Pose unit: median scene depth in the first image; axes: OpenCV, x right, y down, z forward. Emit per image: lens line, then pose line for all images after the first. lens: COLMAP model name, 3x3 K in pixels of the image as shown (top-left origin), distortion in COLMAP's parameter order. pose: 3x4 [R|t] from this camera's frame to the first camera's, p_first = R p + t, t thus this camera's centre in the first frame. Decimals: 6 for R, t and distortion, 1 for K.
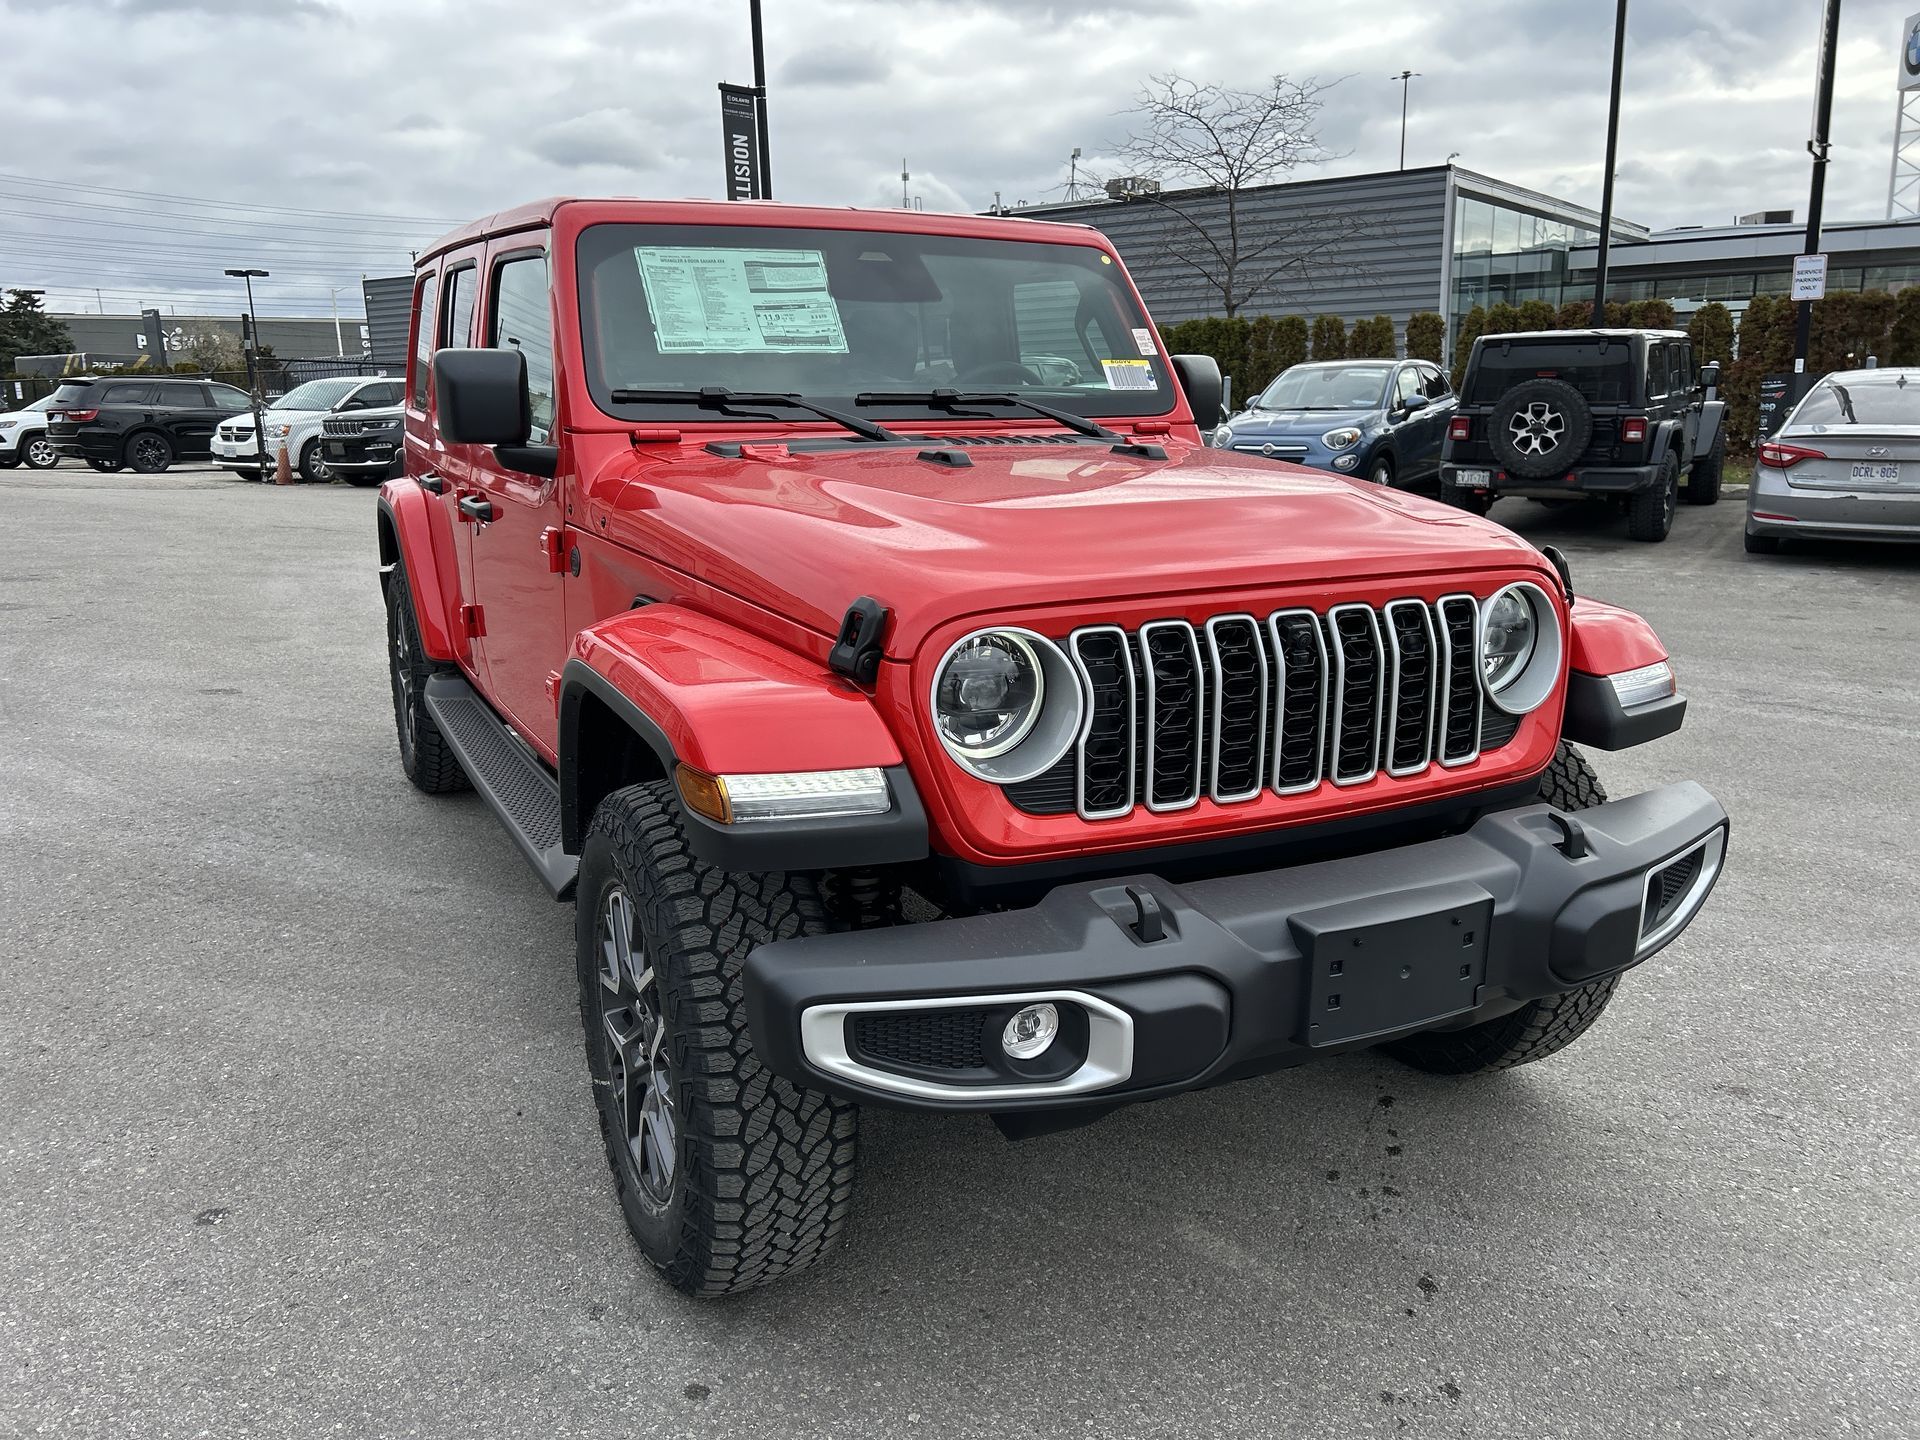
lens RADIAL K [[1442.3, 0, 955.2], [0, 1442.3, 705.7], [0, 0, 1]] dist [0.064462, -0.068418]
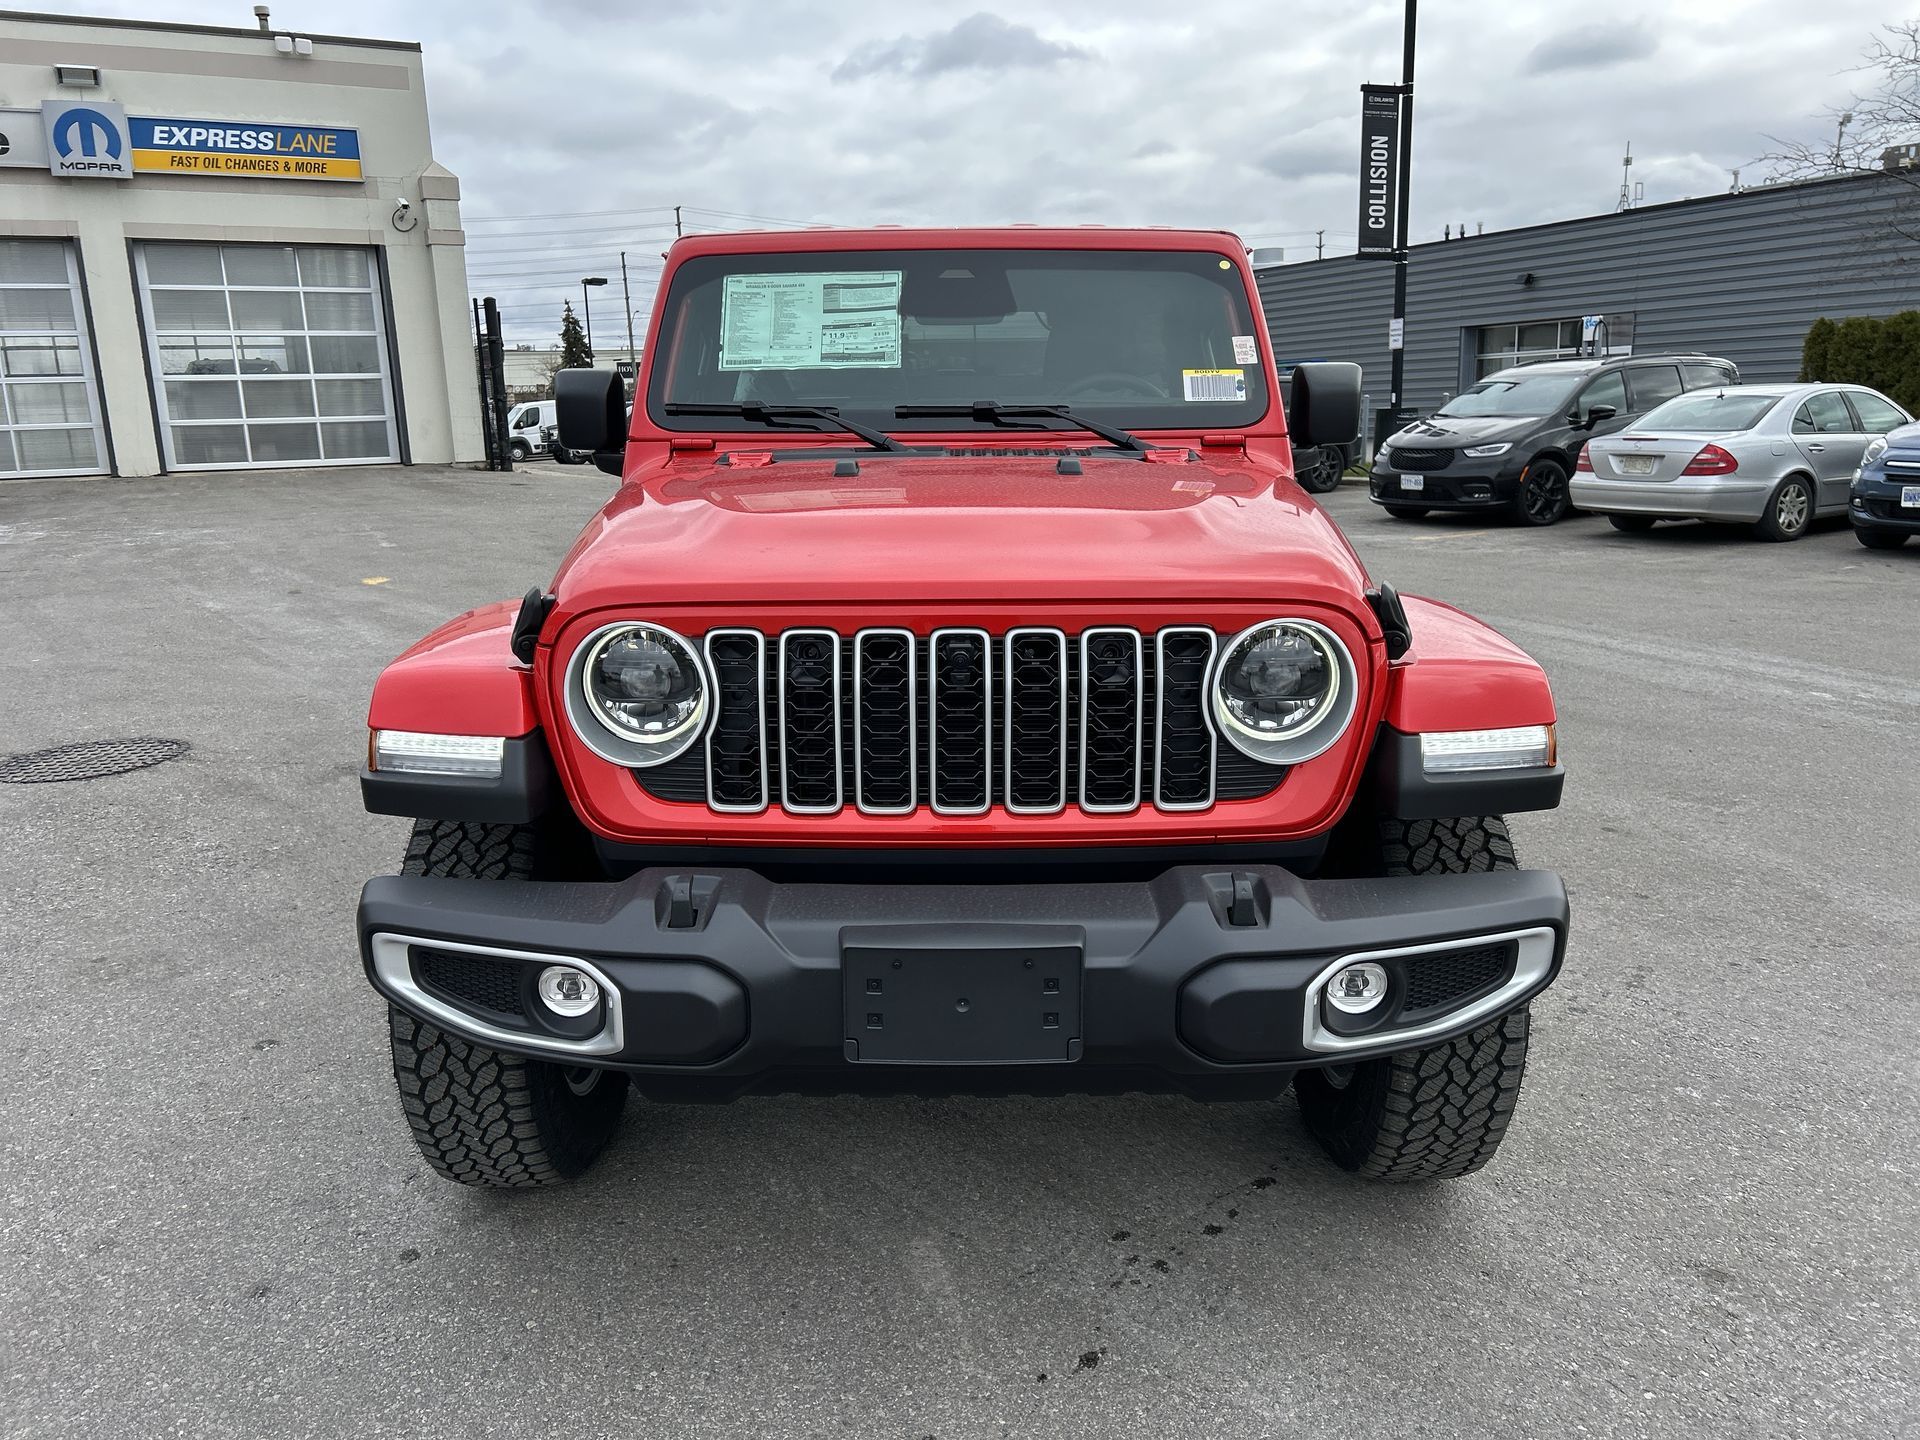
lens RADIAL K [[1442.3, 0, 951.4], [0, 1442.3, 697.6], [0, 0, 1]] dist [0.064462, -0.068418]
pose [[0.892012, 0.088139, -0.443334, 0.455629], [-0.092907, 0.995614, 0.011005, -0.020005], [0.442360, 0.031372, 0.896289, 0.082703]]
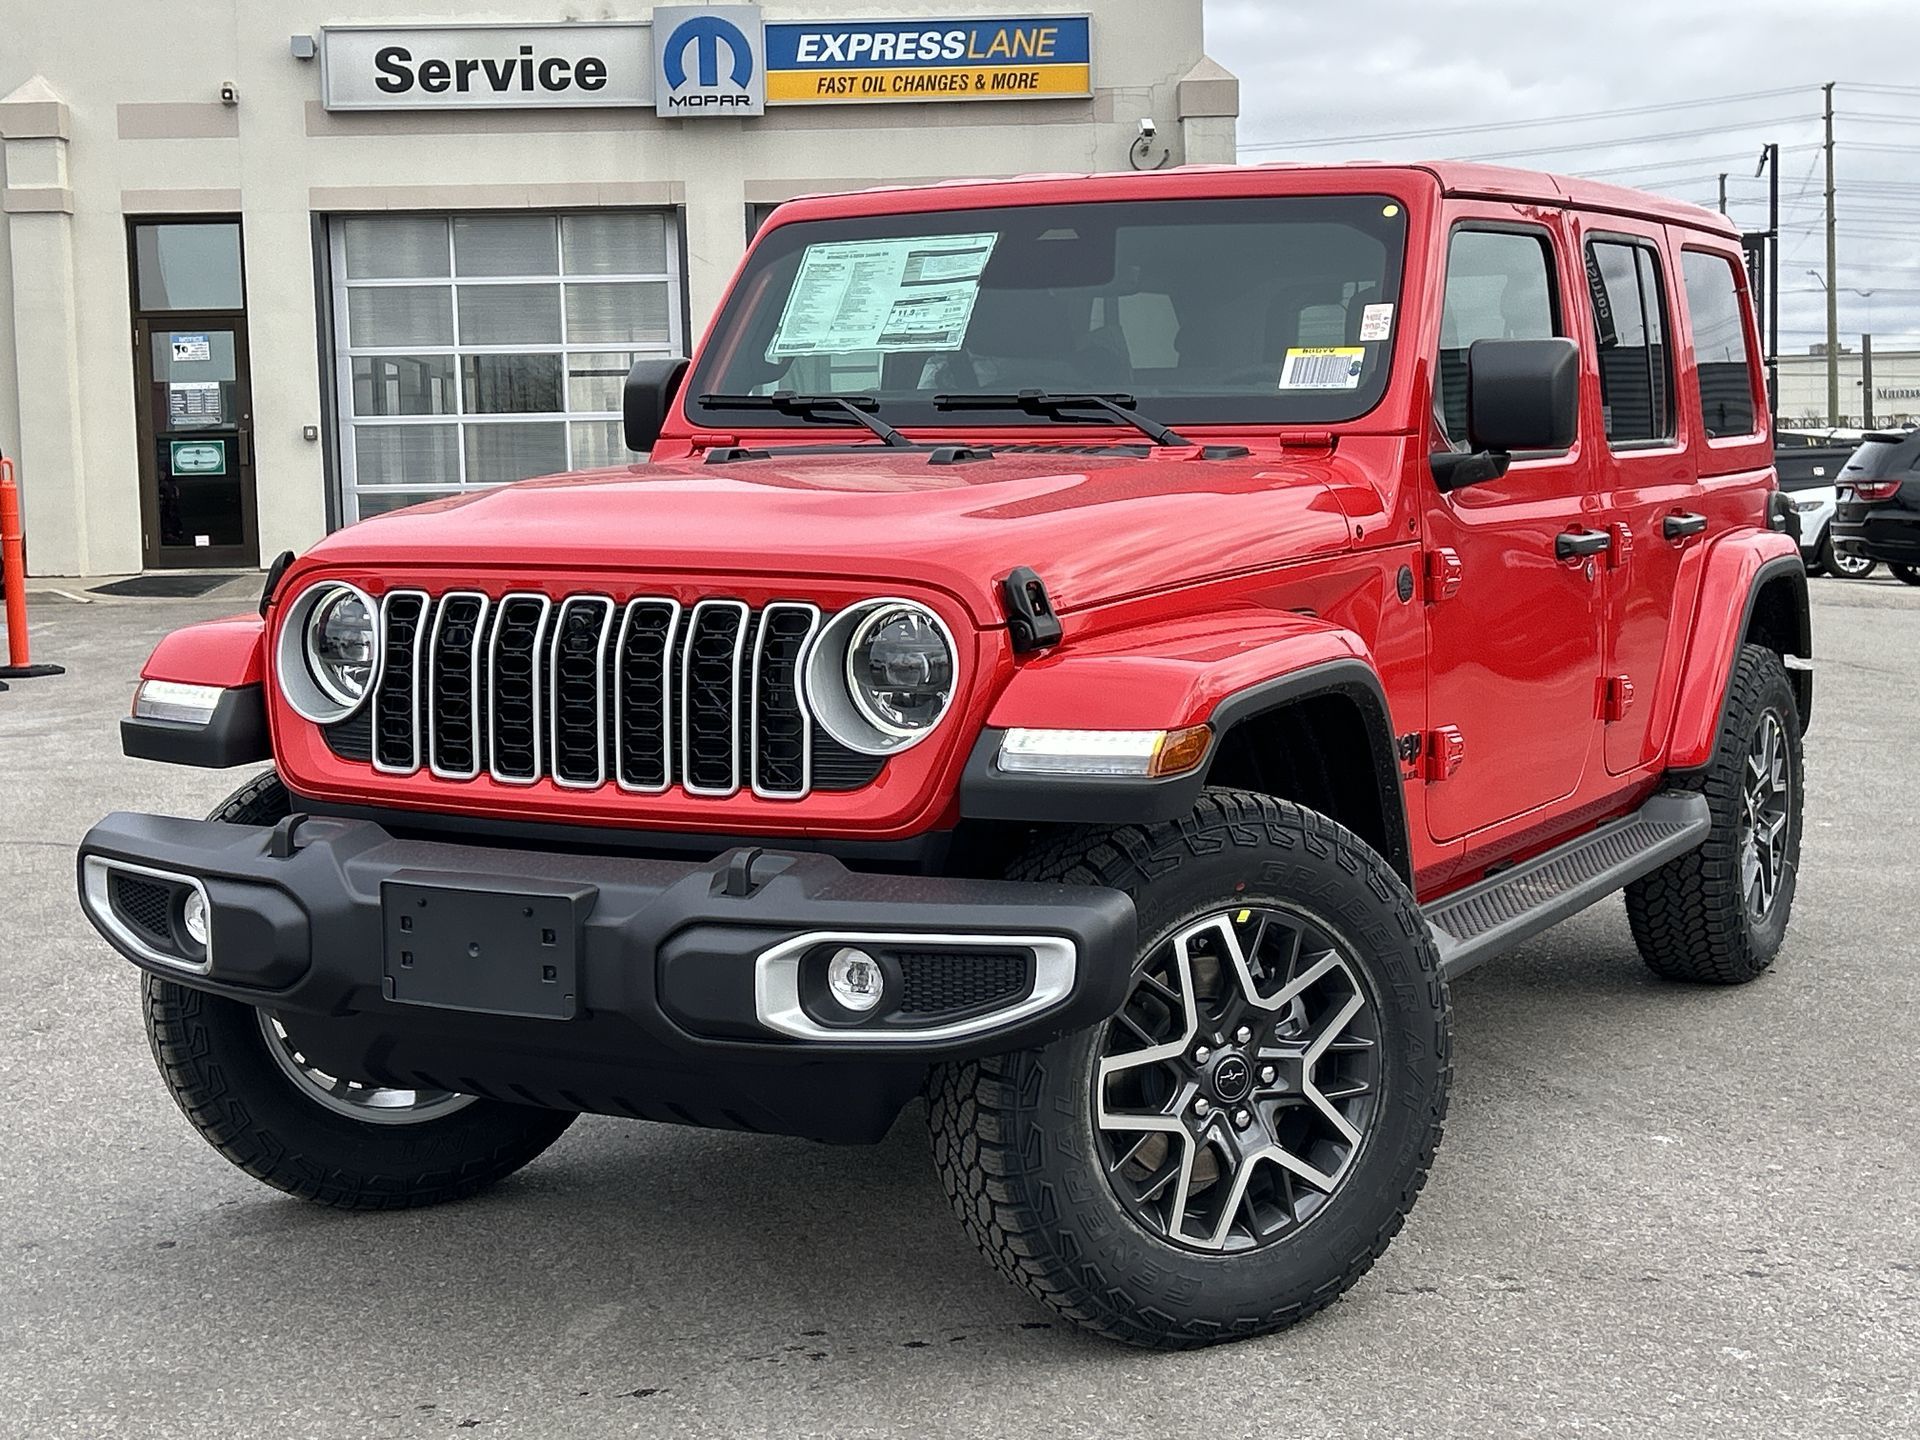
lens RADIAL K [[2899.9, 0, 941.6], [0, 2899.9, 630.9], [0, 0, 1]] dist [0.104918, 0.000000]
pose [[0.568216, 0.050147, -0.821350, 1.342143], [-0.177367, 0.982143, -0.062740, 0.025360], [0.803537, 0.181330, 0.566964, 0.064616]]
